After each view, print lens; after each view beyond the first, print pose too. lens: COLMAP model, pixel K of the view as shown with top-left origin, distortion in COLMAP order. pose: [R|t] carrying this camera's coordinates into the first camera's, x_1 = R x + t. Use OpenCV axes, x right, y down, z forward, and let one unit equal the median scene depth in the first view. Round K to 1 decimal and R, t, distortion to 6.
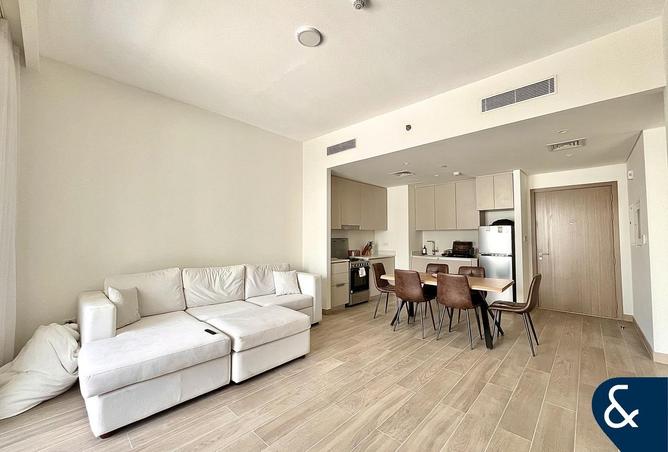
lens RADIAL K [[267.9, 0, 334.0], [0, 267.9, 226.0], [0, 0, 1]] dist [-0.000287, -0.000226]
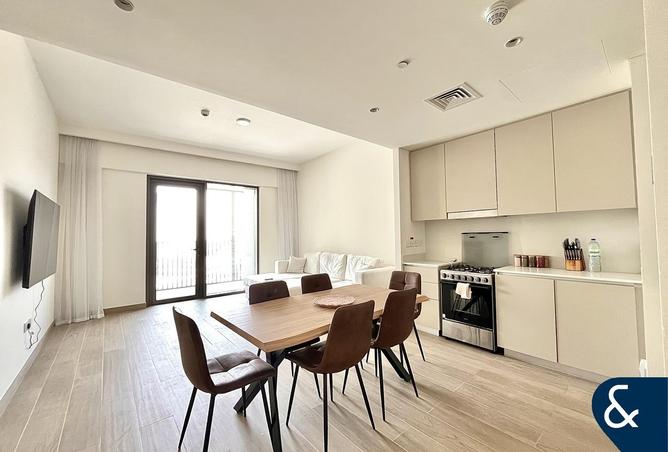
lens RADIAL K [[267.9, 0, 334.0], [0, 267.9, 226.0], [0, 0, 1]] dist [-0.000287, -0.000226]
pose [[-0.110213, -0.031111, -0.993421, 0.781242], [0.056206, 0.997715, -0.037481, 0.041002], [0.992317, -0.059968, -0.108213, 0.865044]]
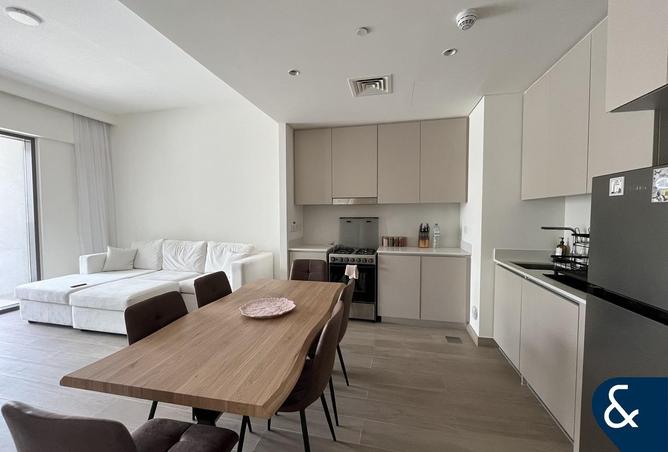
lens RADIAL K [[267.9, 0, 334.0], [0, 267.9, 226.0], [0, 0, 1]] dist [-0.000287, -0.000226]
pose [[0.502169, 0.039347, -0.863874, 0.678871], [0.038033, 0.996993, 0.067518, 0.022320], [0.863933, -0.066761, 0.499162, 0.718905]]
